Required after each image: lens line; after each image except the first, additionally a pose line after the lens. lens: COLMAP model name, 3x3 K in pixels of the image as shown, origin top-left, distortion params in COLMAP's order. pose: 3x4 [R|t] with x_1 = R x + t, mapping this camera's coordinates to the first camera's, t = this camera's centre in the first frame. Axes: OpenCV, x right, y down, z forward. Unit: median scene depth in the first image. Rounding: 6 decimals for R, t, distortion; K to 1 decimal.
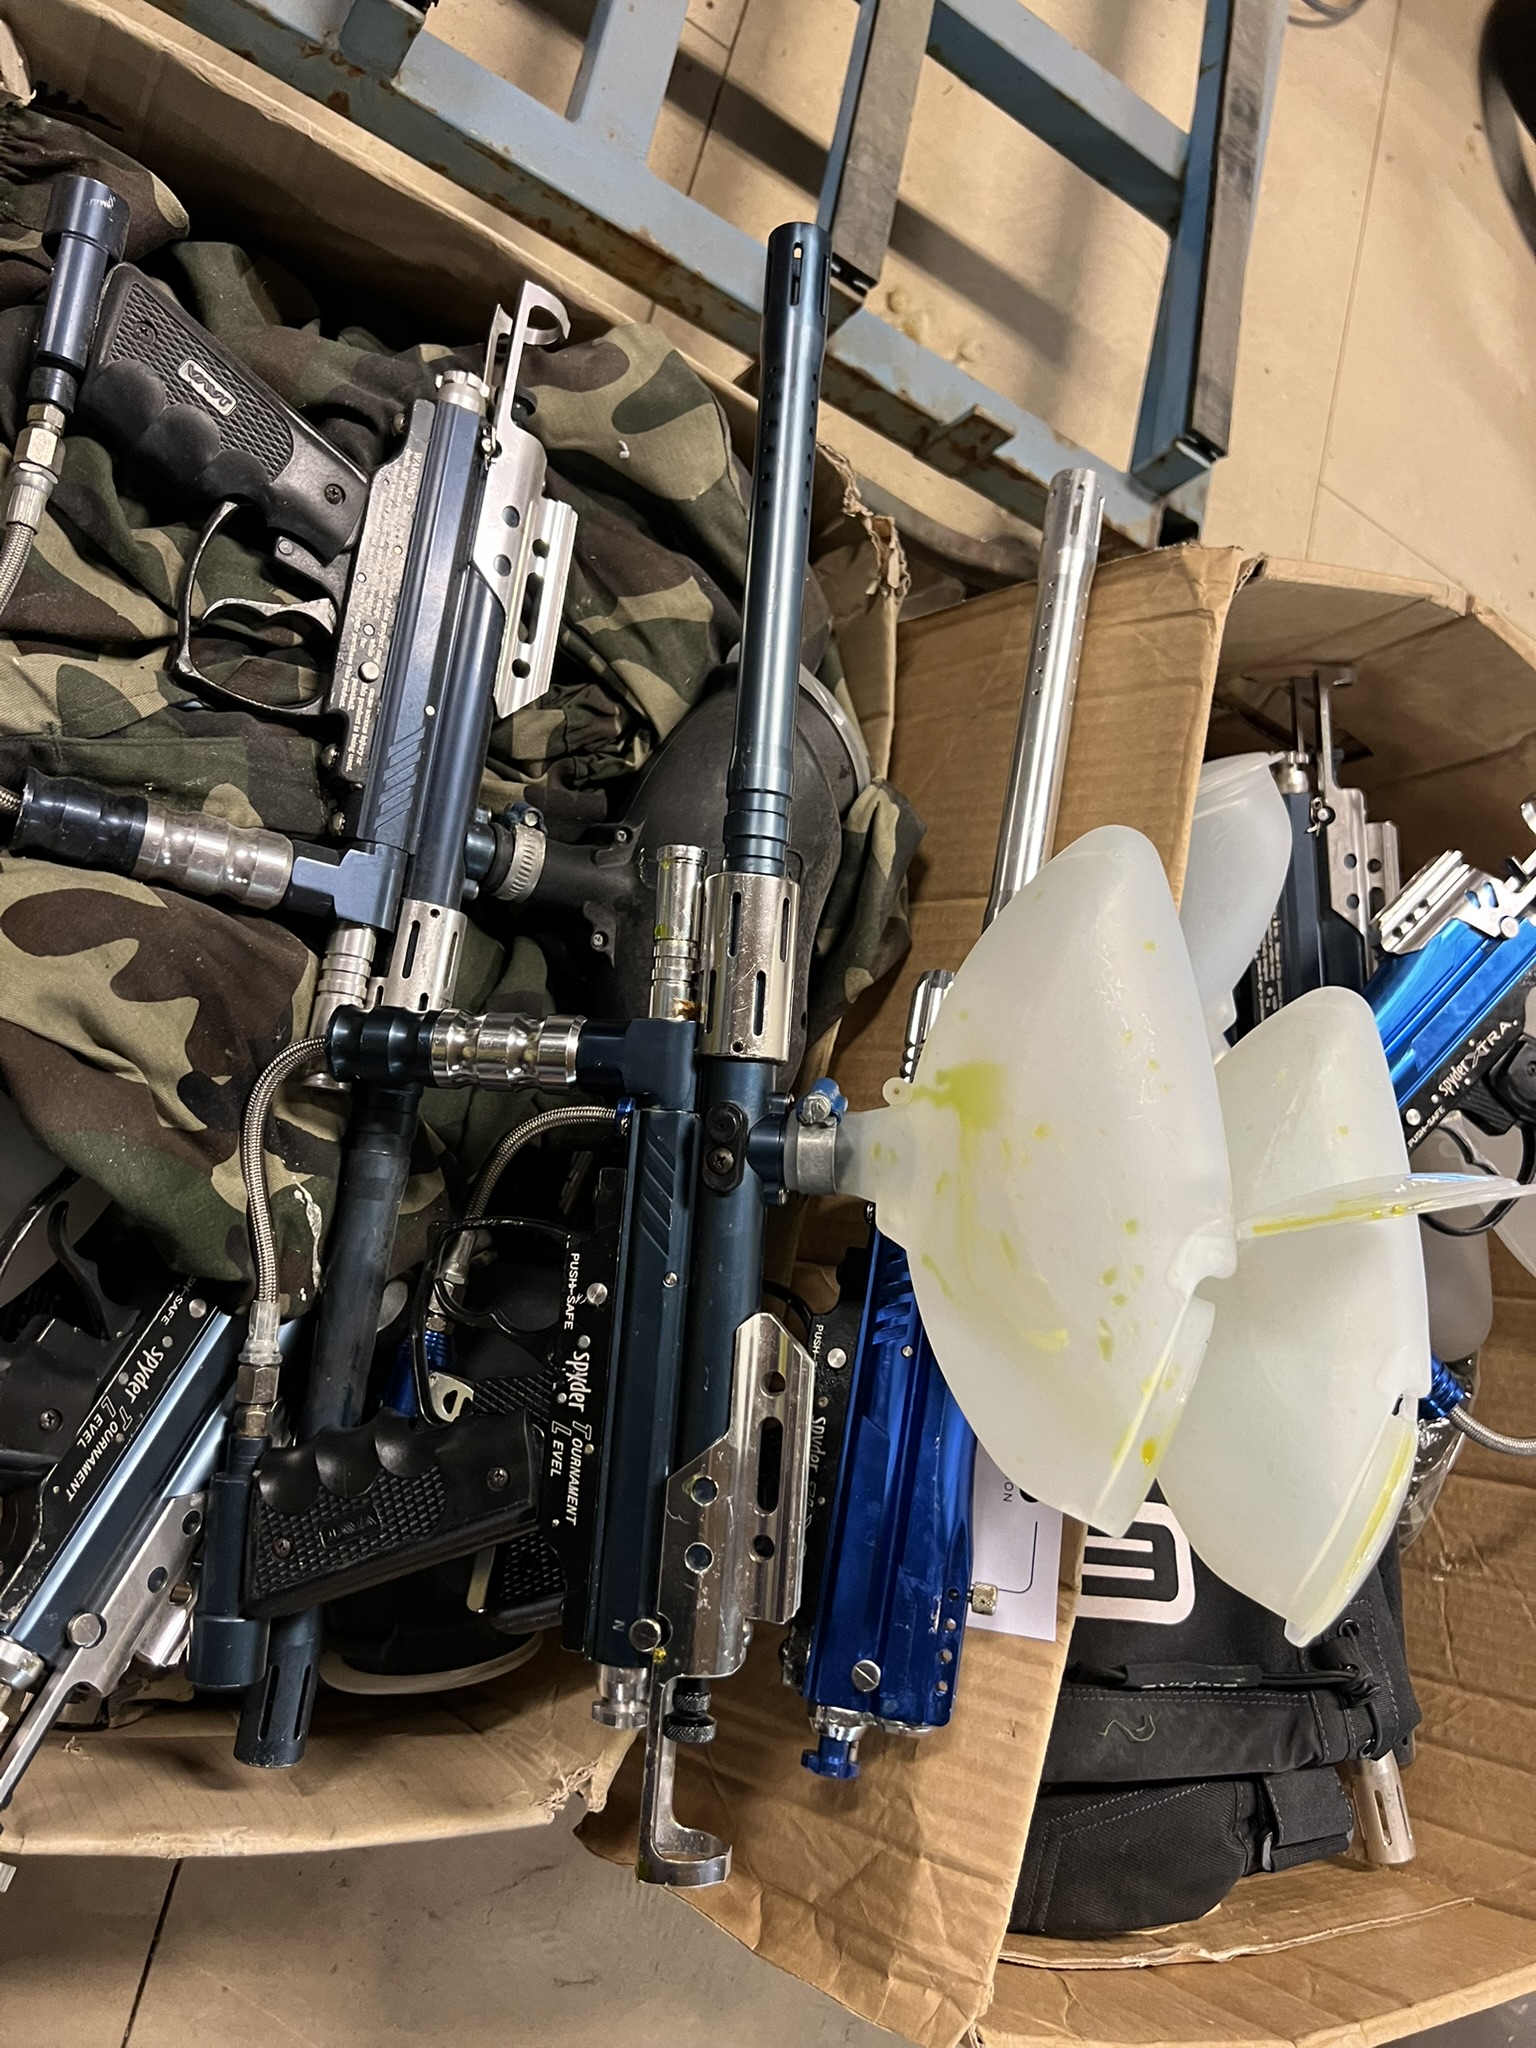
lens RADIAL K [[1575.0, 0, 789.1], [0, 1575.0, 998.3], [0, 0, 1]] dist [0.047461, -0.055369]
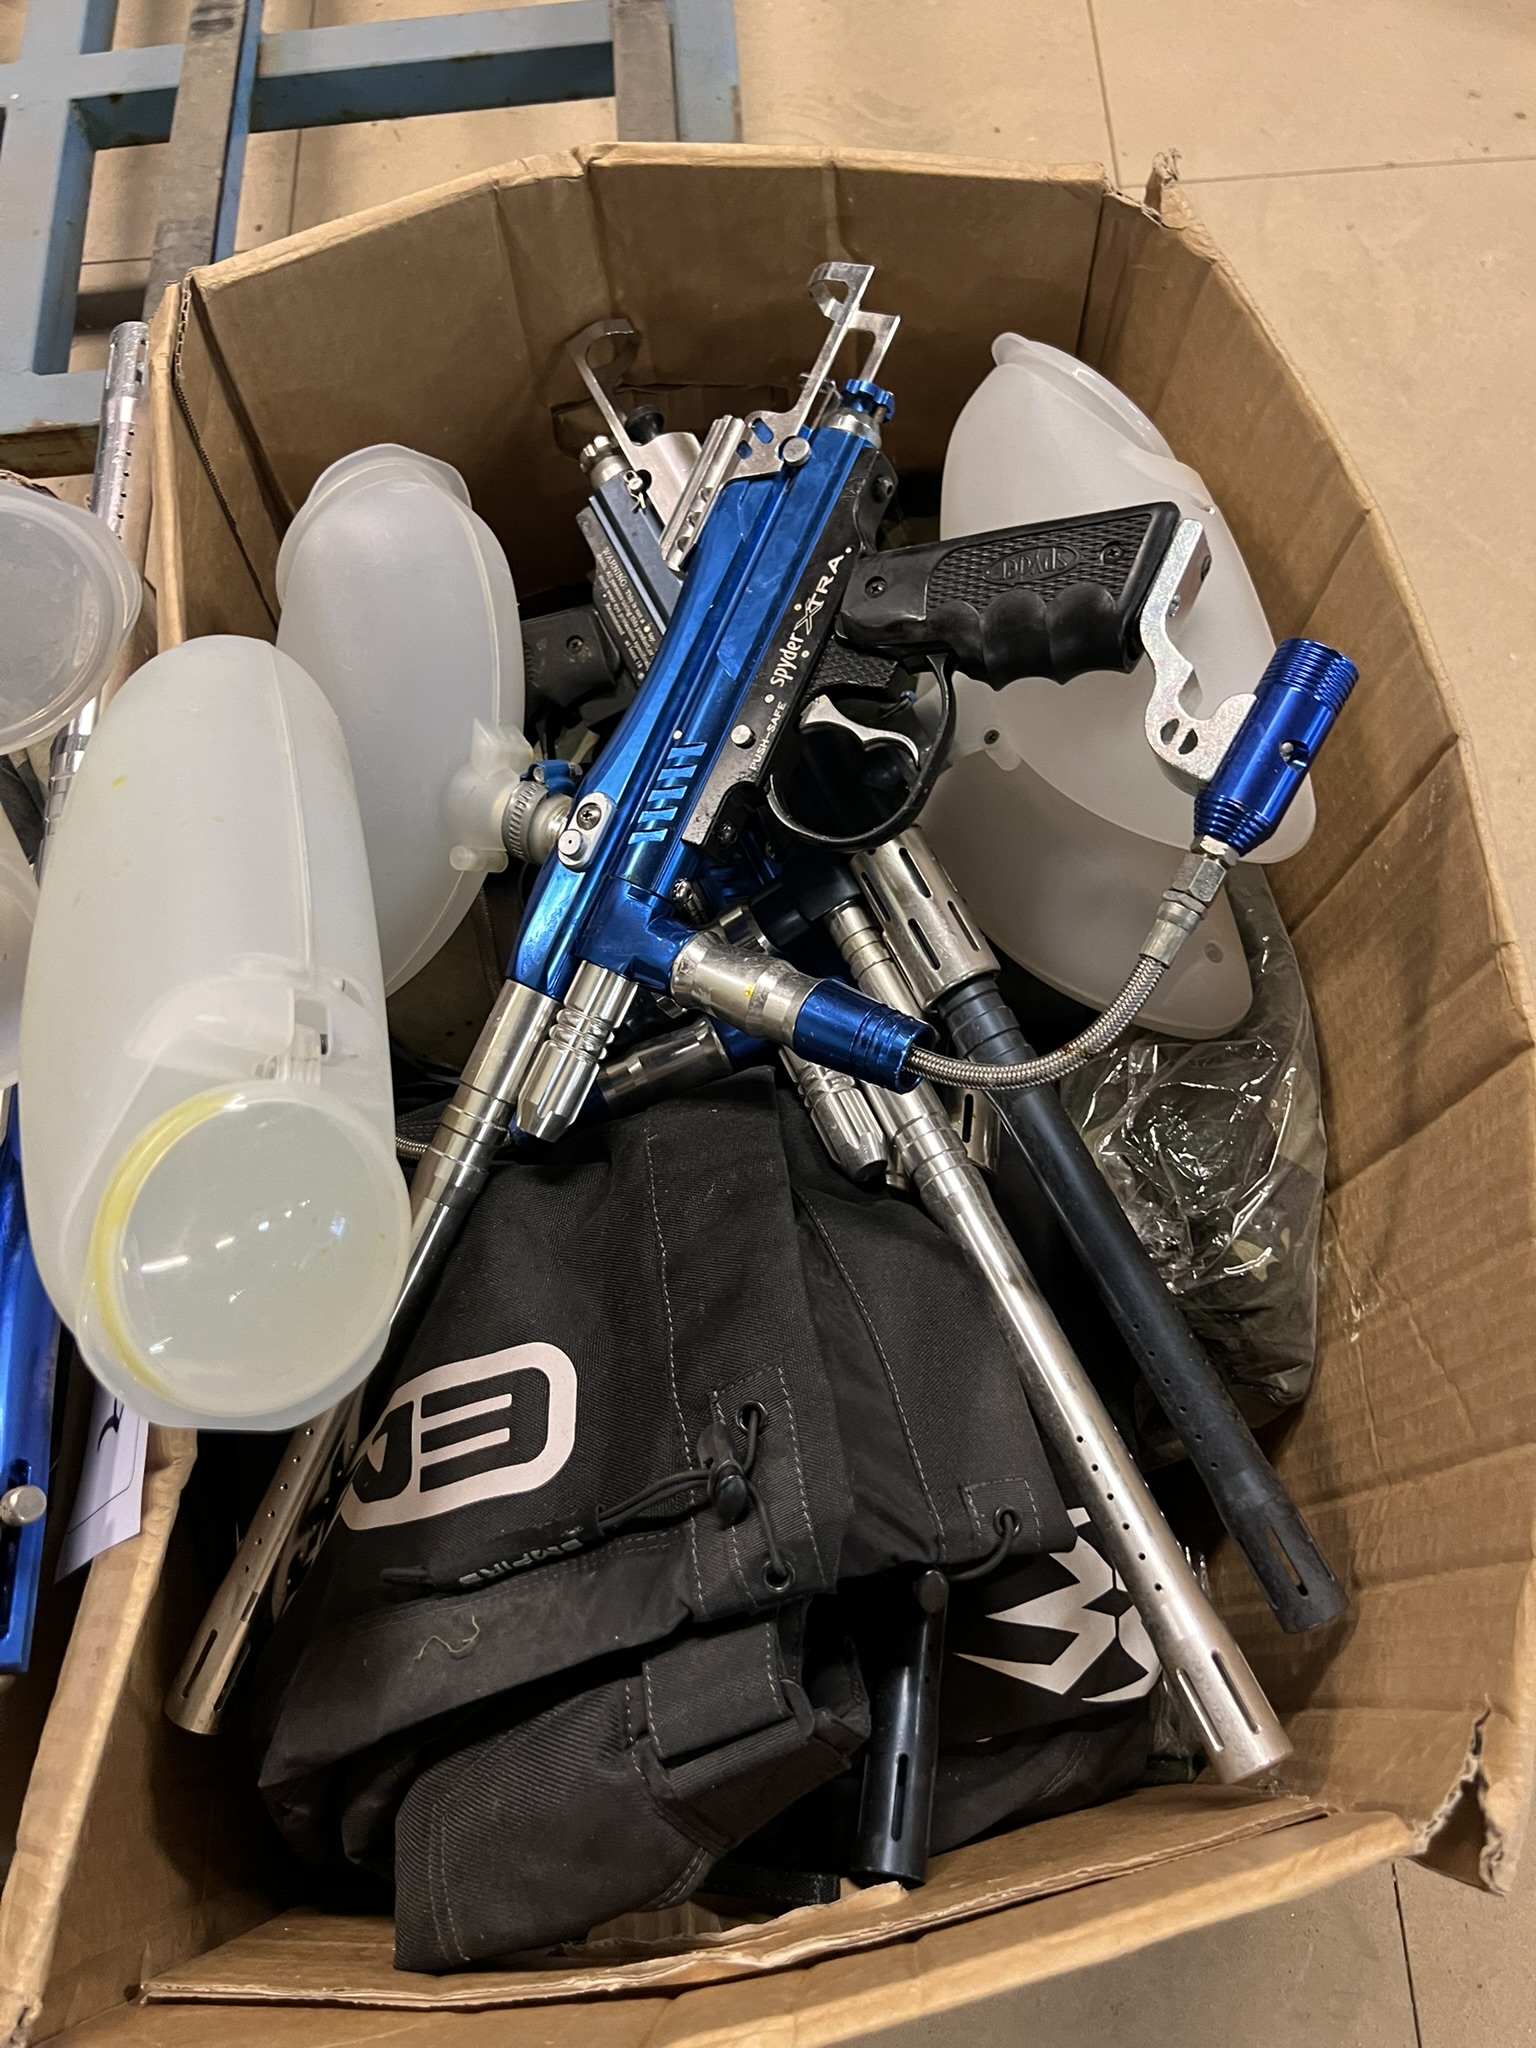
lens RADIAL K [[1555.4, 0, 728.3], [0, 1555.4, 1027.0], [0, 0, 1]] dist [0.002437, 0.001471]
pose [[0.774264, -0.450705, -0.444275, 0.656465], [0.368215, 0.891776, -0.262971, 0.387447], [0.514716, 0.040020, 0.856426, 0.393684]]
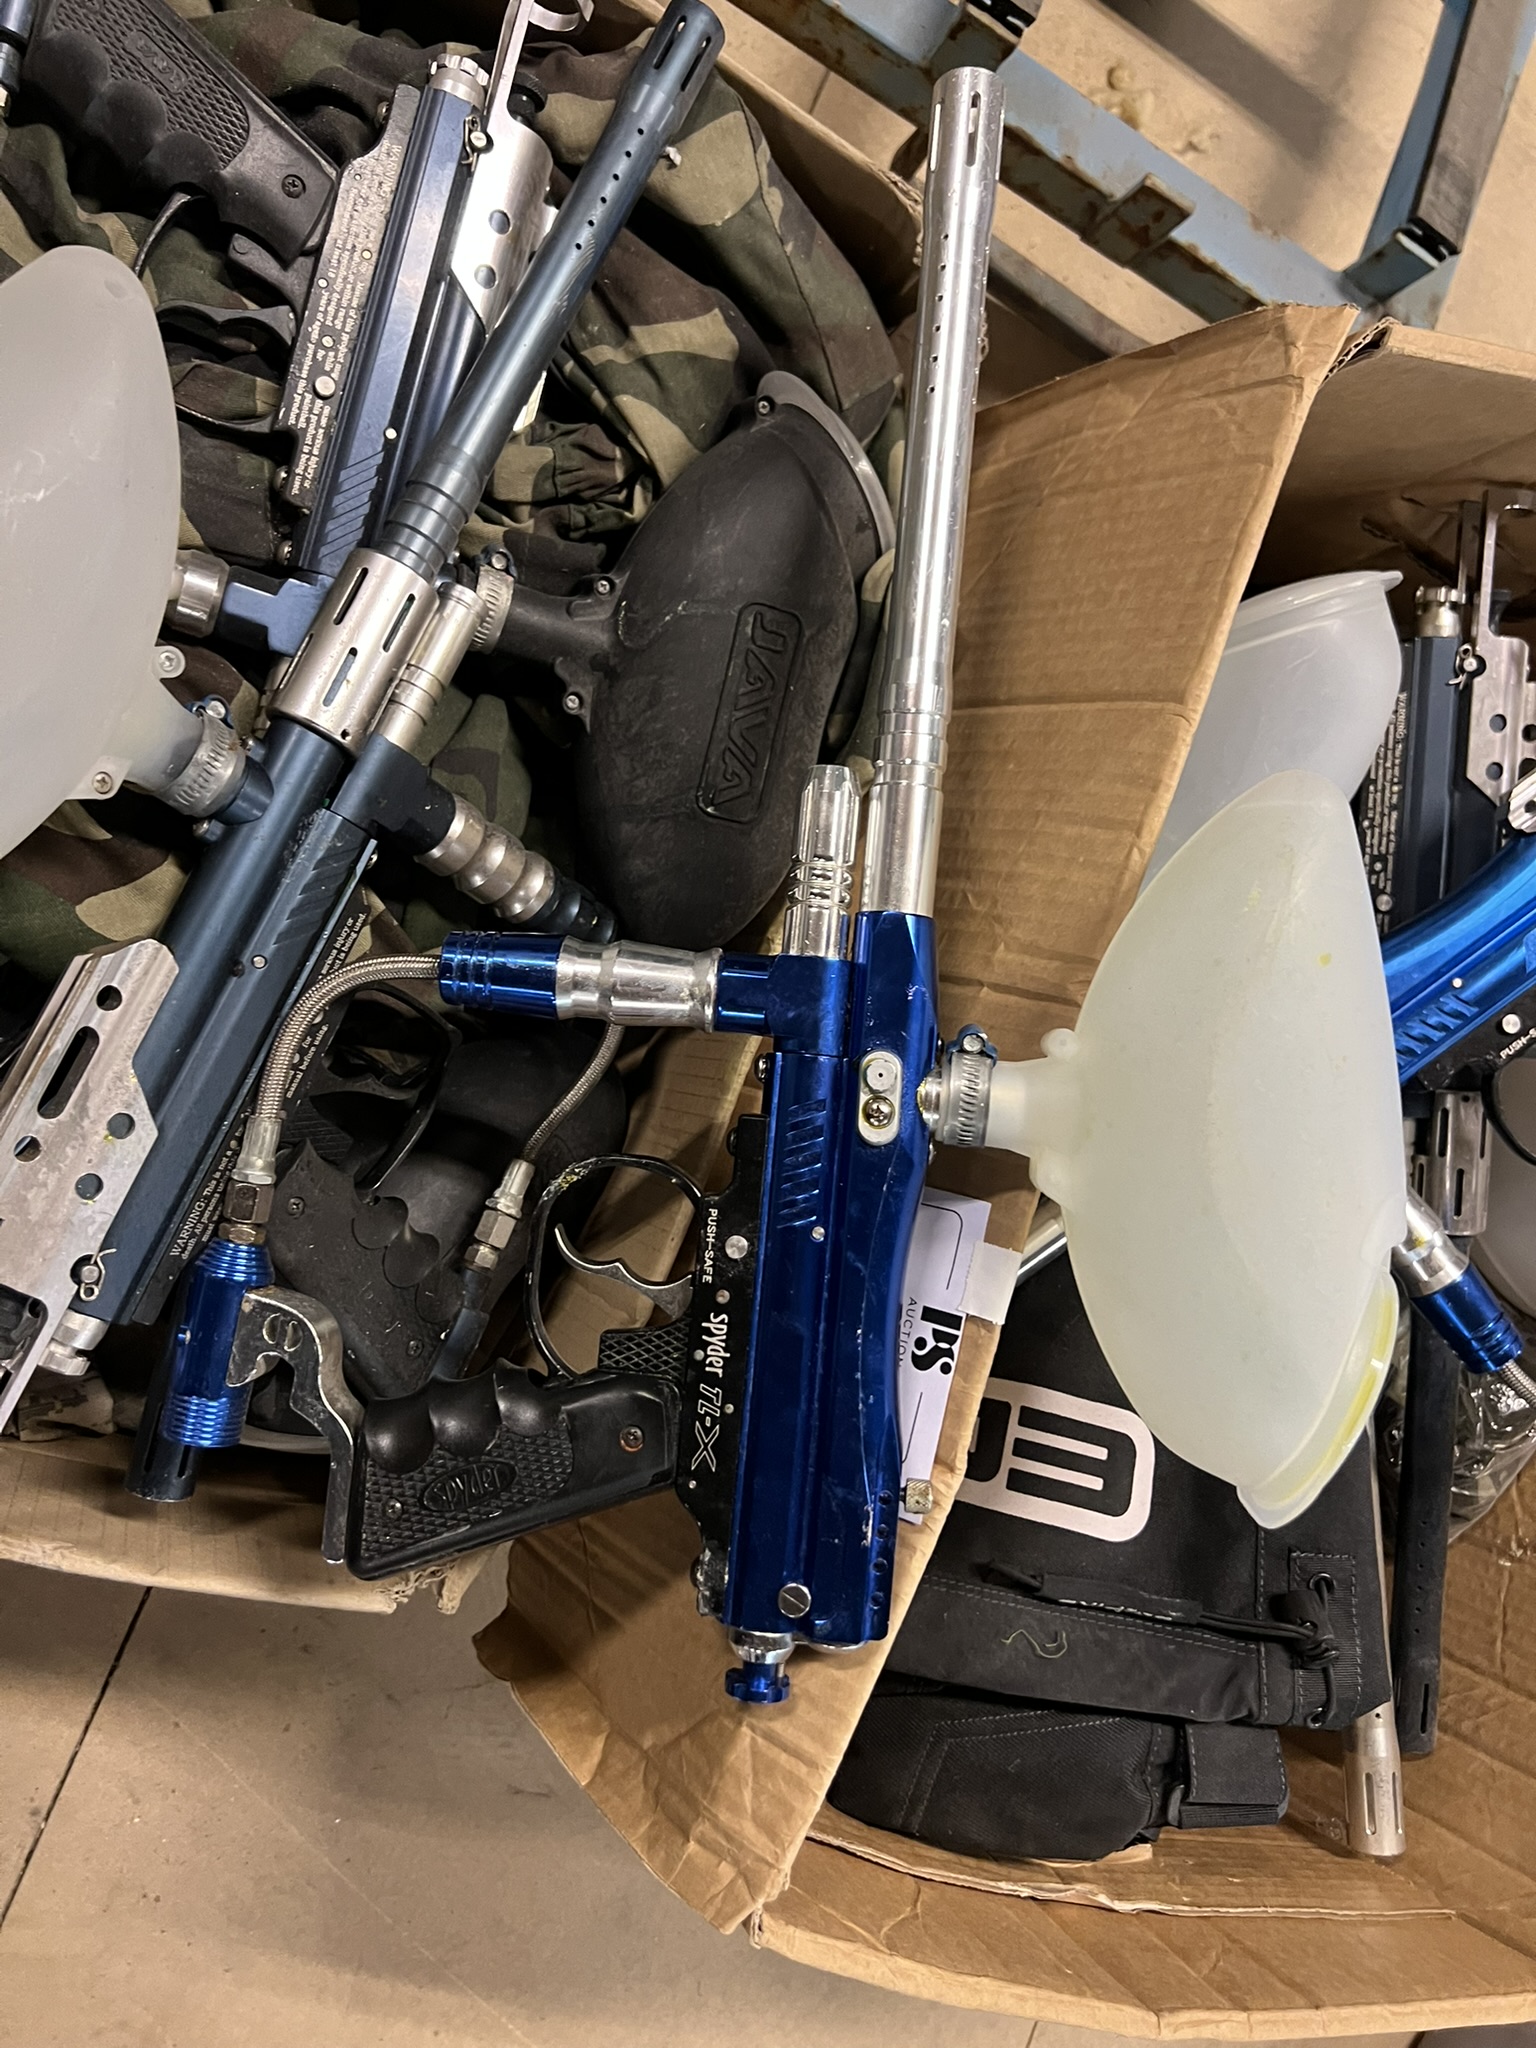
lens RADIAL K [[1590.1, 0, 766.1], [0, 1590.1, 999.3], [0, 0, 1]] dist [0.002251, 0.005005]
pose [[0.975791, 0.119945, -0.182880, 0.162162], [-0.107419, 0.991231, 0.076963, 0.039850], [0.190508, -0.055455, 0.980118, 0.094587]]
